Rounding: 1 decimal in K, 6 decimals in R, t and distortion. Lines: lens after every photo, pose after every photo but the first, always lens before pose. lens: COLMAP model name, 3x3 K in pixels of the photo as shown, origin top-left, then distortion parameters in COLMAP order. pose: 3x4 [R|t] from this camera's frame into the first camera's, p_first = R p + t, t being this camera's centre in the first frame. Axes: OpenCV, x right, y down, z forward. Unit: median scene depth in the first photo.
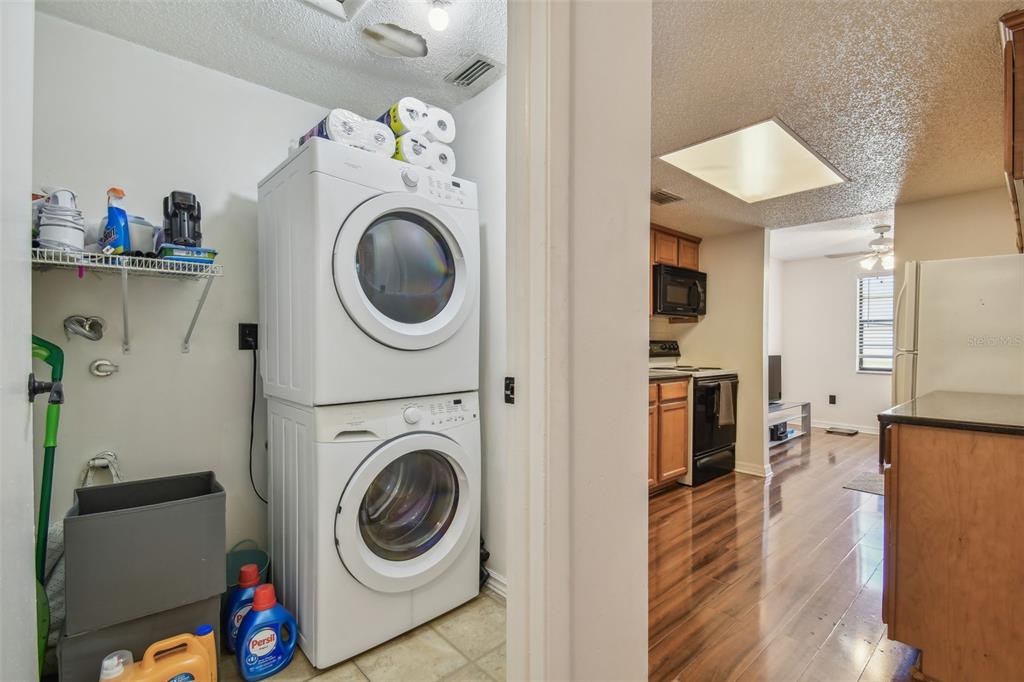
lens RADIAL K [[467.7, 0, 511.6], [0, 467.7, 350.9], [0, 0, 1]] dist [0.027121, -0.012502]
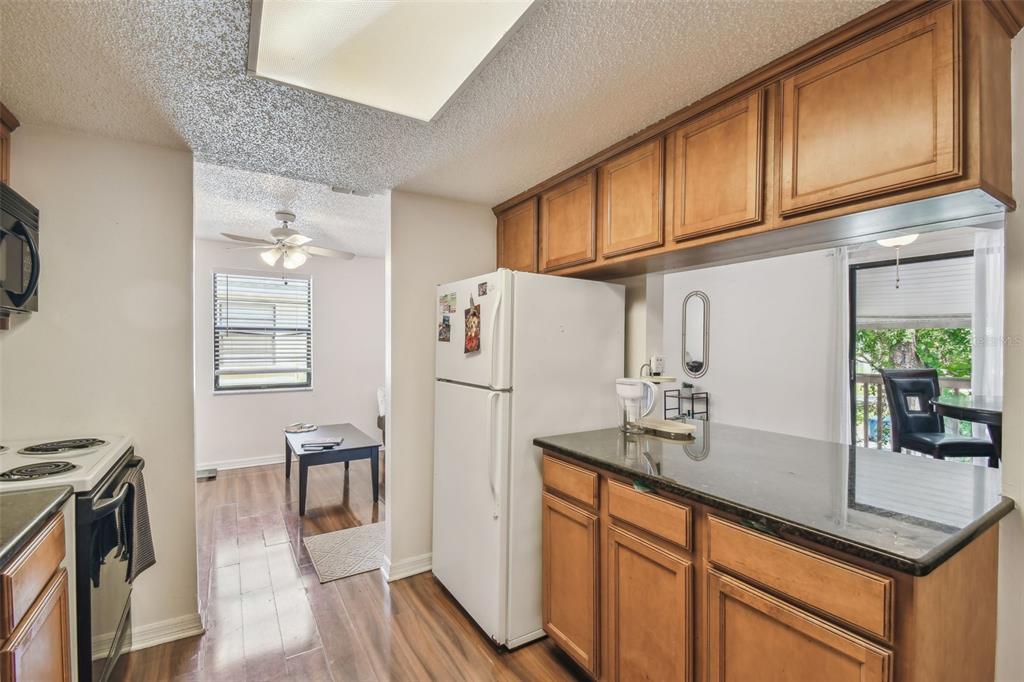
lens RADIAL K [[467.7, 0, 518.5], [0, 467.7, 348.3], [0, 0, 1]] dist [0.027121, -0.012502]
pose [[0.177534, -0.015861, 0.983987, 0.083907], [0.016526, 0.999777, 0.013134, -0.046546], [-0.983976, 0.013929, 0.177757, 0.543390]]
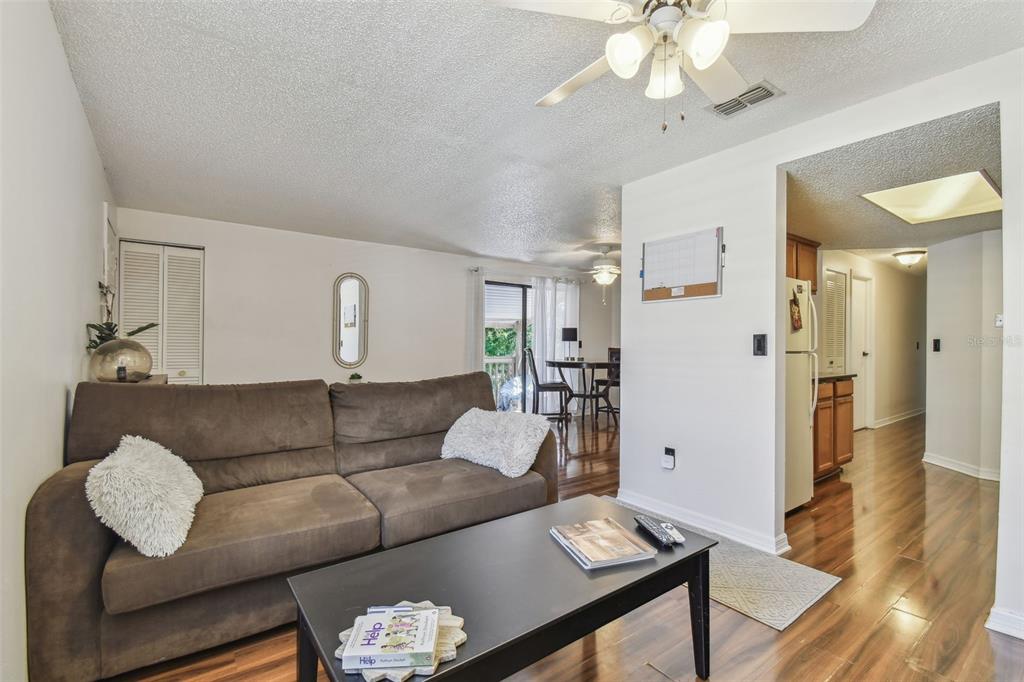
lens RADIAL K [[467.7, 0, 529.2], [0, 467.7, 345.9], [0, 0, 1]] dist [0.027121, -0.012502]
pose [[-0.998199, -0.010510, 0.059061, 0.977540], [-0.009666, 0.999847, 0.014571, -0.016803], [-0.059205, 0.013974, -0.998148, 1.482015]]
